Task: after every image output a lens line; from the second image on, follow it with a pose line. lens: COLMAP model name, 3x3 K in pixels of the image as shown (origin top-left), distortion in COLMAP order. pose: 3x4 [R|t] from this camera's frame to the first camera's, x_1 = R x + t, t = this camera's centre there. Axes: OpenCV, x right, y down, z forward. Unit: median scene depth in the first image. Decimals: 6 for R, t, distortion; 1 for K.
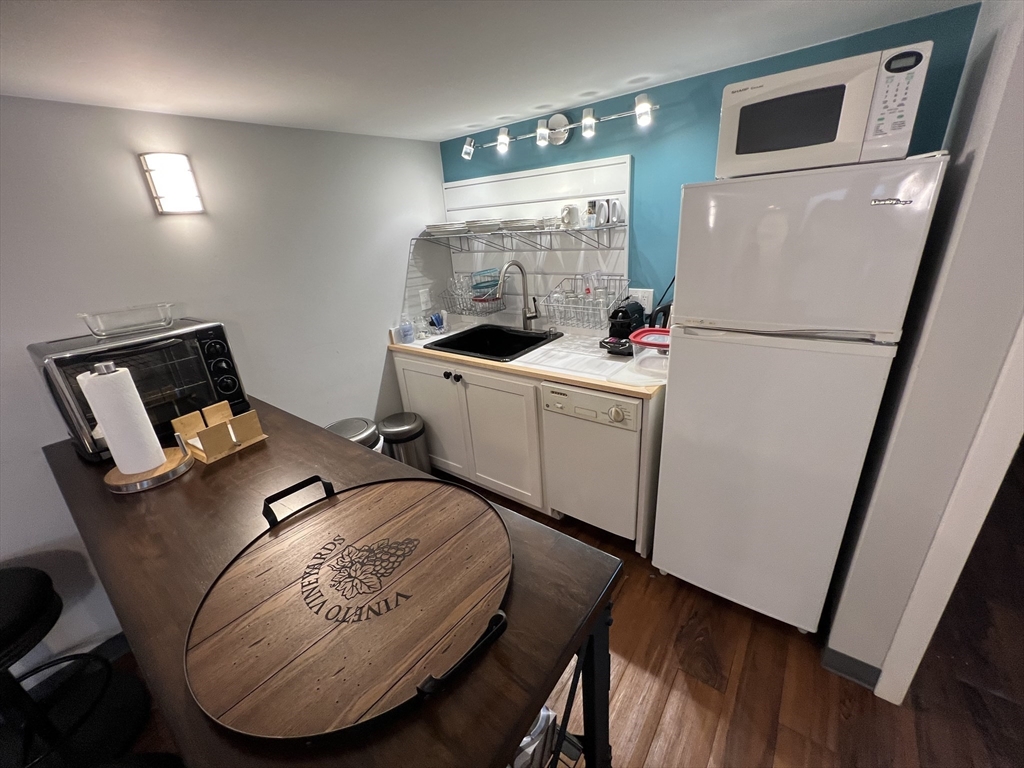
lens RADIAL K [[410.9, 0, 511.0], [0, 410.9, 382.7], [0, 0, 1]] dist [-0.000492, 0.000466]
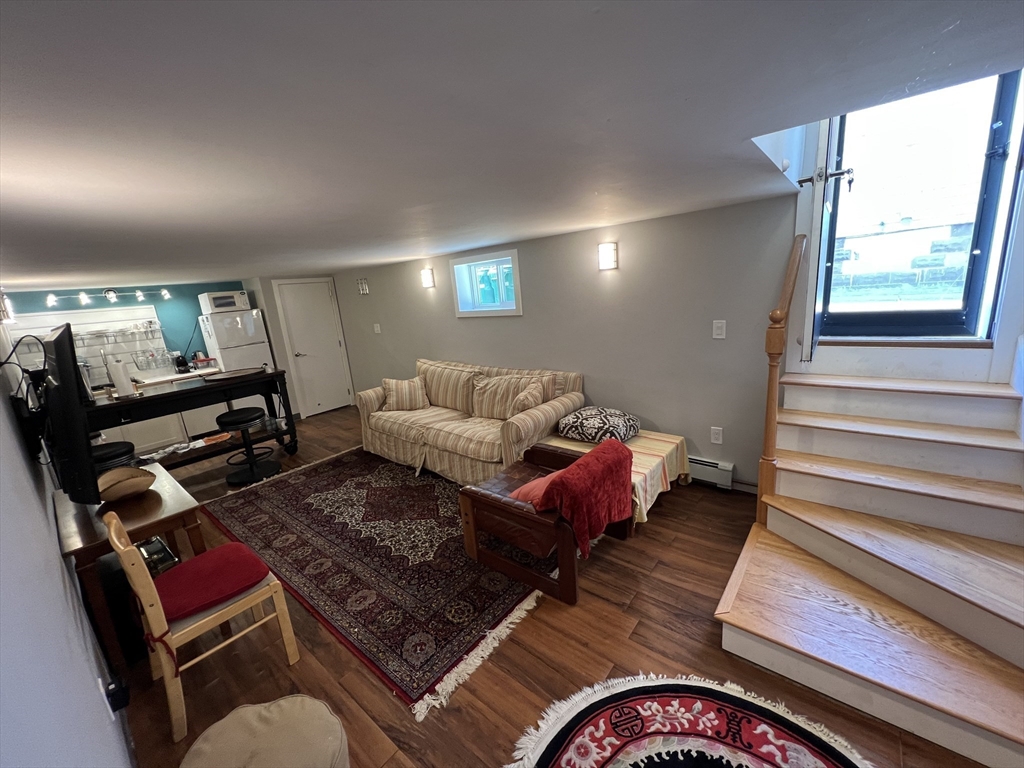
lens RADIAL K [[410.9, 0, 509.7], [0, 410.9, 388.8], [0, 0, 1]] dist [-0.000492, 0.000466]
pose [[0.063631, -0.162608, 0.984637, -2.643576], [0.443918, 0.888263, 0.118004, 0.753443], [-0.893805, 0.429590, 0.128705, -1.376729]]
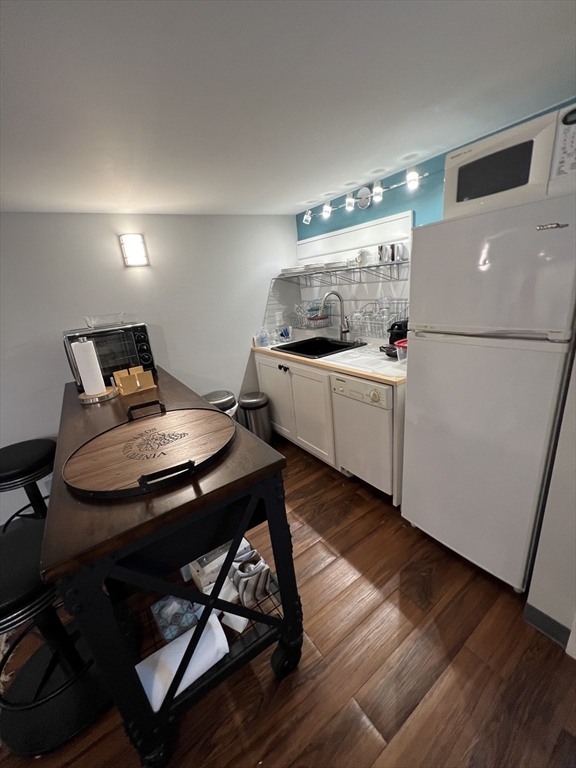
lens RADIAL K [[308.2, 0, 289.2], [0, 308.2, 381.4], [0, 0, 1]] dist [-0.000492, 0.000466]
pose [[0.947006, 0.074197, -0.312529, 0.306107], [-0.085932, 0.996014, -0.023923, 0.077276], [0.309508, 0.049512, 0.949607, -0.075376]]
